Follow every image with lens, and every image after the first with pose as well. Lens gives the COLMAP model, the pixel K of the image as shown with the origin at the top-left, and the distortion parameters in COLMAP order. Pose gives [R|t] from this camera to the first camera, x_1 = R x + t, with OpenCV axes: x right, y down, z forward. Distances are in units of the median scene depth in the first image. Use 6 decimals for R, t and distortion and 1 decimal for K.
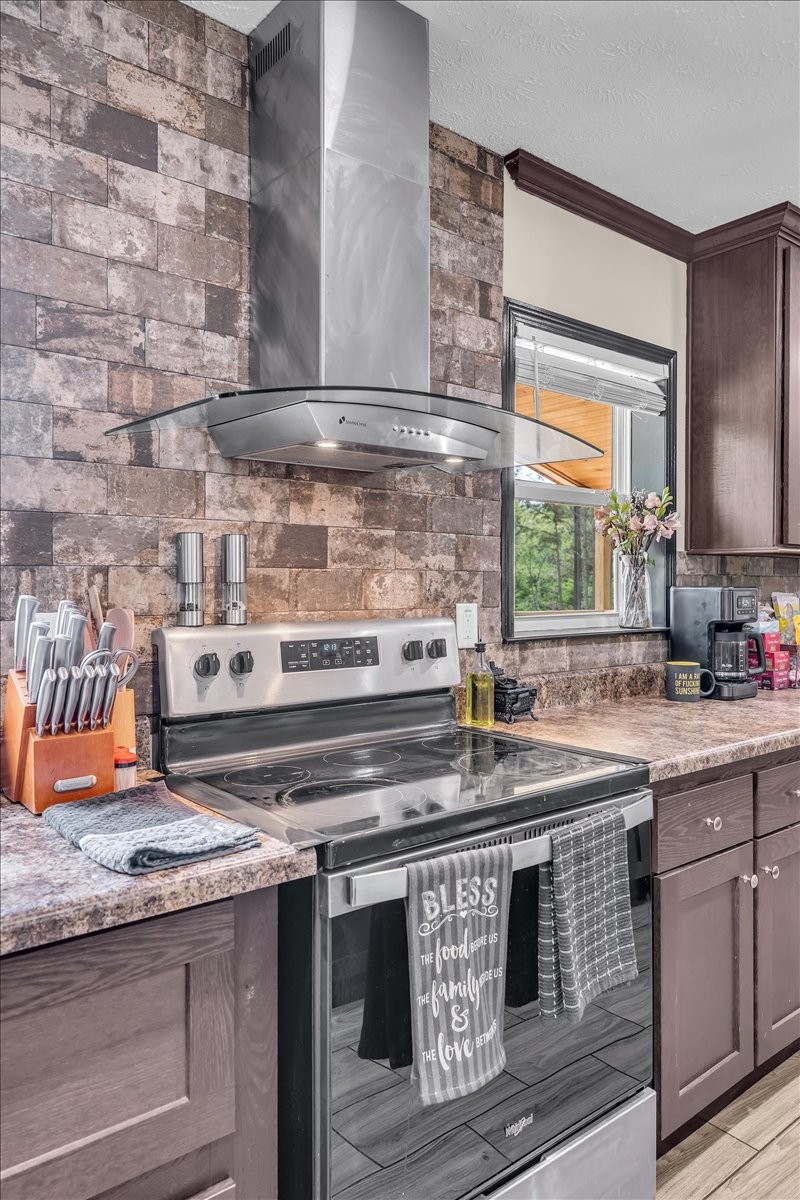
lens RADIAL K [[816.0, 0, 409.1], [0, 816.0, 579.6], [0, 0, 1]] dist [0.000289, 0.000334]
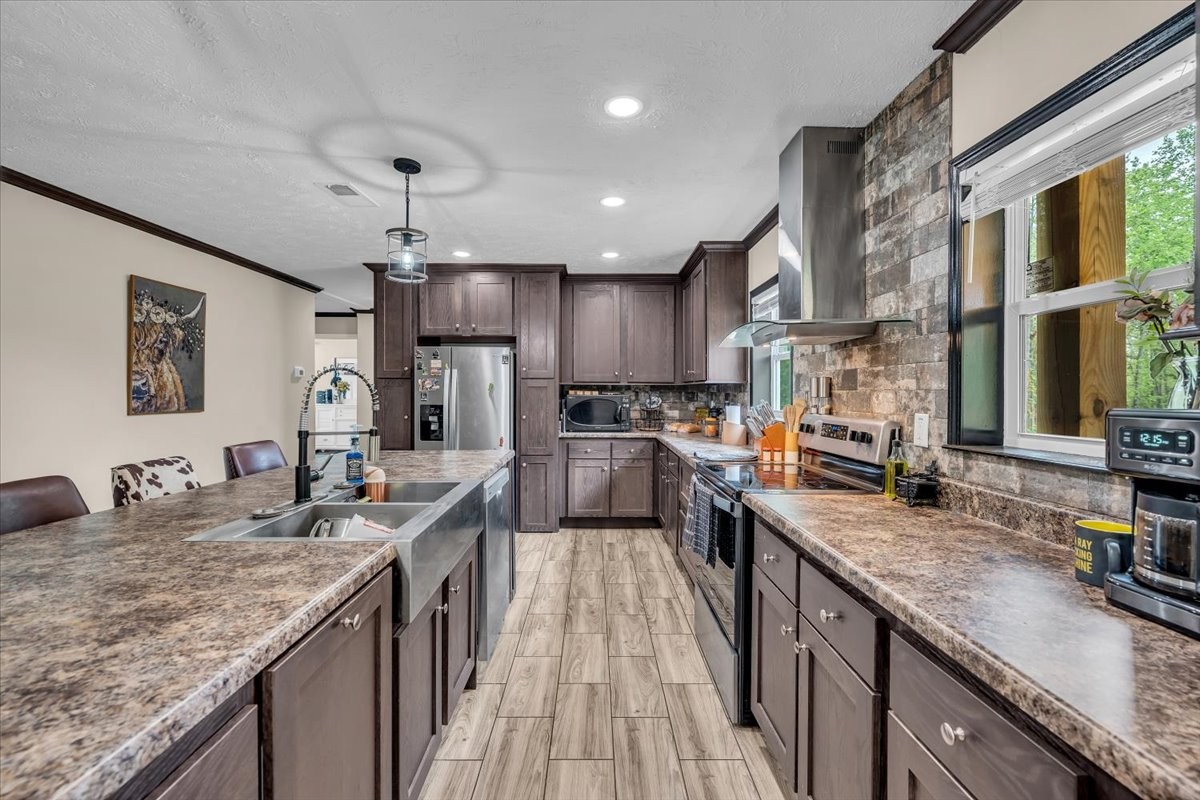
lens RADIAL K [[492.9, 0, 603.5], [0, 492.9, 396.8], [0, 0, 1]] dist [0.000348, -0.000137]
pose [[-0.617347, 0.001934, -0.786688, 1.390101], [-0.001718, 0.999991, 0.003806, -0.001485], [0.786689, 0.003701, -0.617339, 1.450277]]
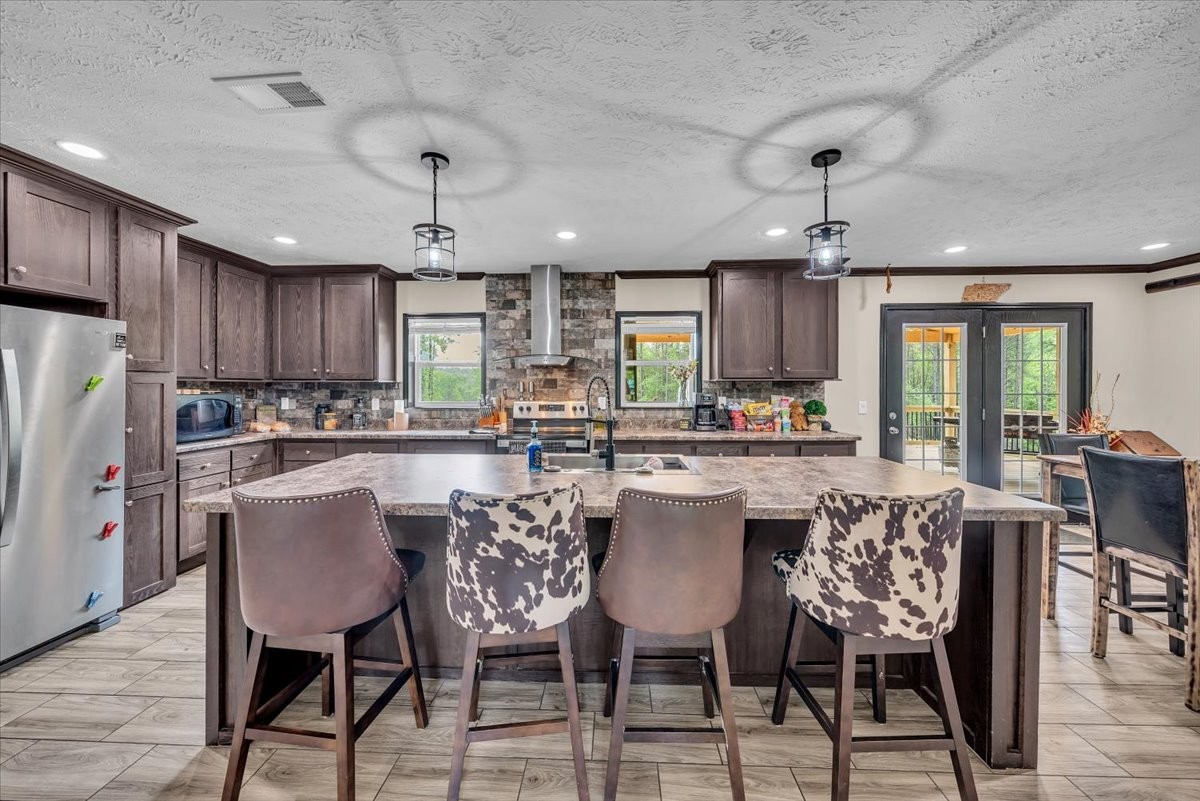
lens RADIAL K [[425.0, 0, 602.6], [0, 425.0, 387.4], [0, 0, 1]] dist [-0.007058, 0.000388]
pose [[0.752487, -0.004814, -0.658589, 1.793295], [0.005700, 0.999983, -0.000796, -0.018713], [0.658582, -0.003155, 0.752502, -0.603242]]
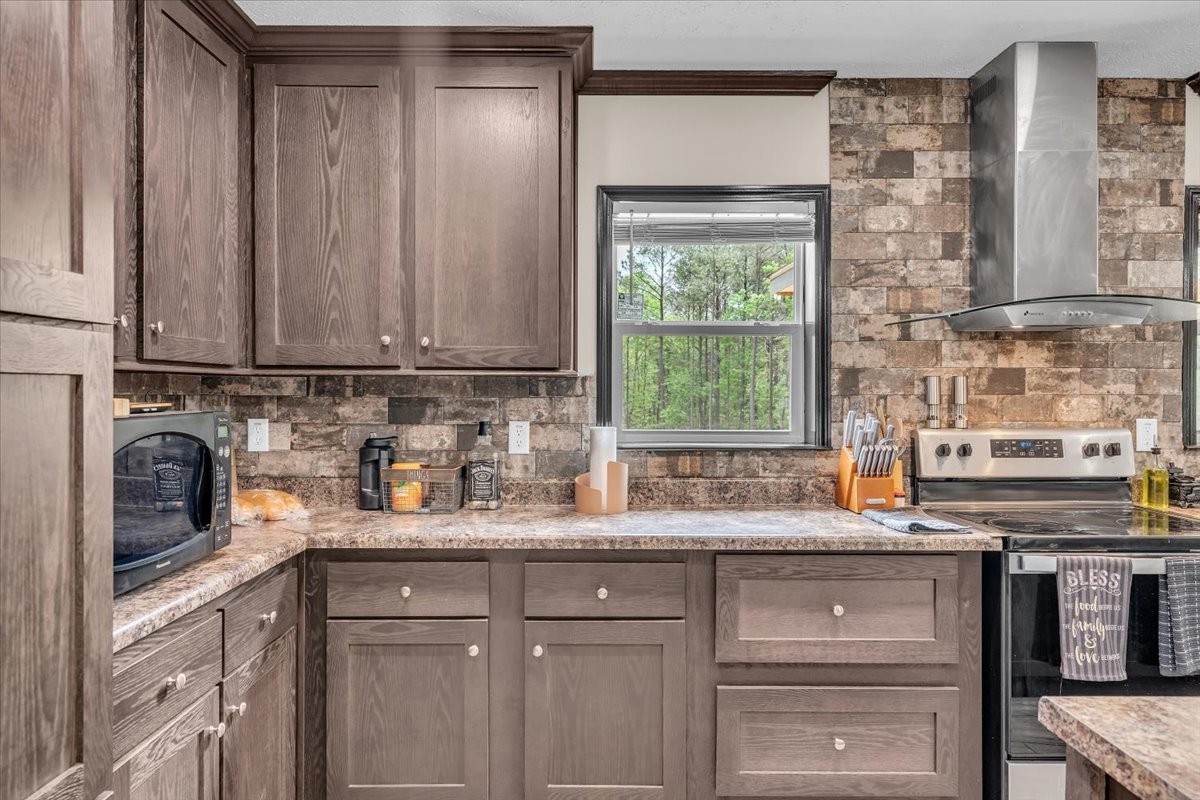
lens RADIAL K [[726.5, 0, 597.6], [0, 726.5, 395.3], [0, 0, 1]] dist [0.003752, -0.001780]
pose [[0.776975, 0.001493, -0.629530, 0.164330], [0.003376, 0.999973, 0.006539, -0.028431], [0.629523, -0.007206, 0.776949, -0.702238]]
